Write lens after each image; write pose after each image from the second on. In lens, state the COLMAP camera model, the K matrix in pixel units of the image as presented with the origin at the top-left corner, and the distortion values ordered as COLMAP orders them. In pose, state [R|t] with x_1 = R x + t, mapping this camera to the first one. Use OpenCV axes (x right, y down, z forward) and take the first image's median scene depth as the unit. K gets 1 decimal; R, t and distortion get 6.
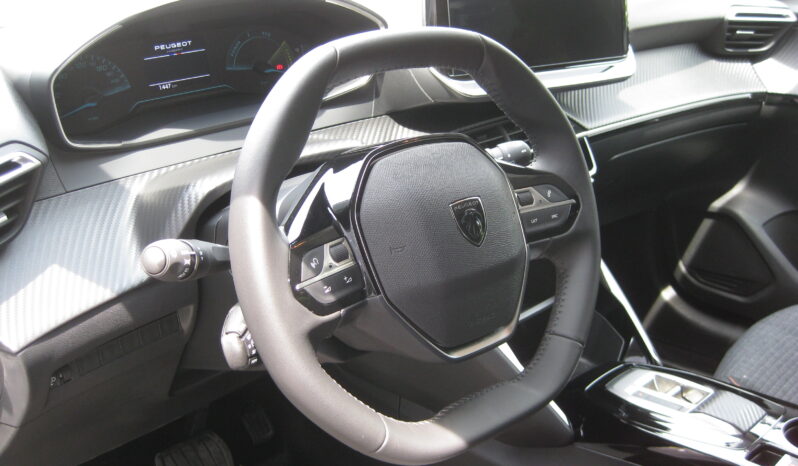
lens RADIAL K [[872.4, 0, 399.0], [0, 872.4, 233.0], [0, 0, 1]] dist [-0.152327, 0.016756]
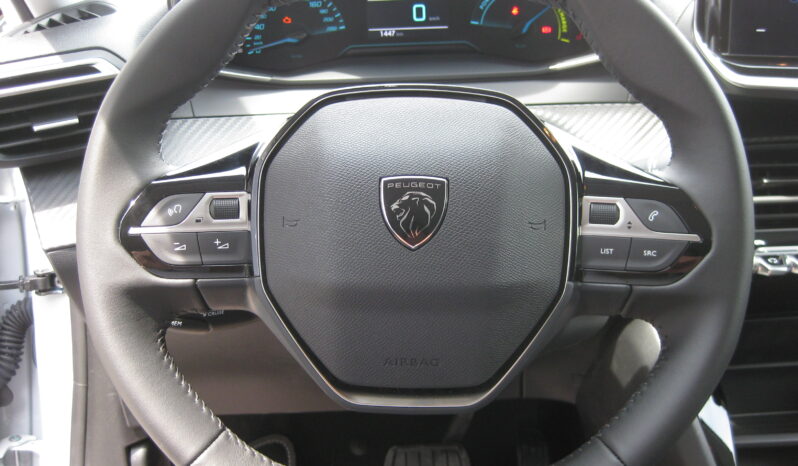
lens RADIAL K [[872.4, 0, 399.0], [0, 872.4, 233.0], [0, 0, 1]] dist [-0.152327, 0.016756]
pose [[0.726654, 0.205723, -0.655479, 0.423908], [-0.226172, 0.972561, 0.054510, -0.025190], [0.648707, 0.108641, 0.753244, 0.417797]]
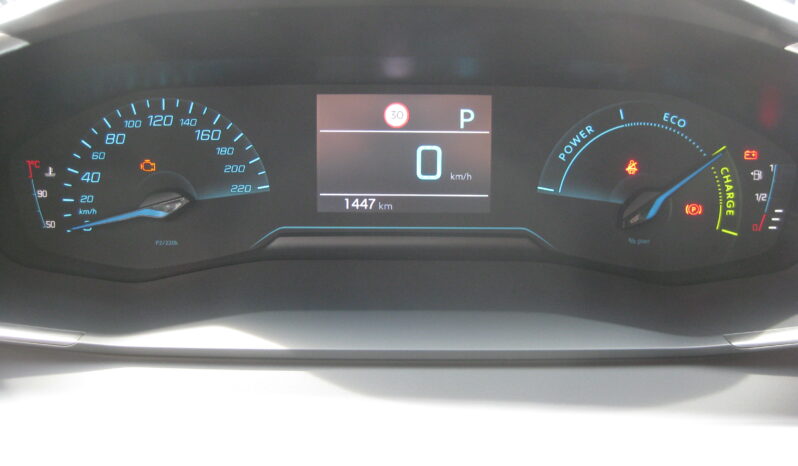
lens RADIAL K [[872.4, 0, 399.0], [0, 872.4, 233.0], [0, 0, 1]] dist [-0.152327, 0.016756]
pose [[0.724451, 0.247285, -0.643445, 0.018968], [-0.268440, 0.960958, 0.067074, -0.221956], [0.634910, 0.124135, 0.762548, 0.807906]]
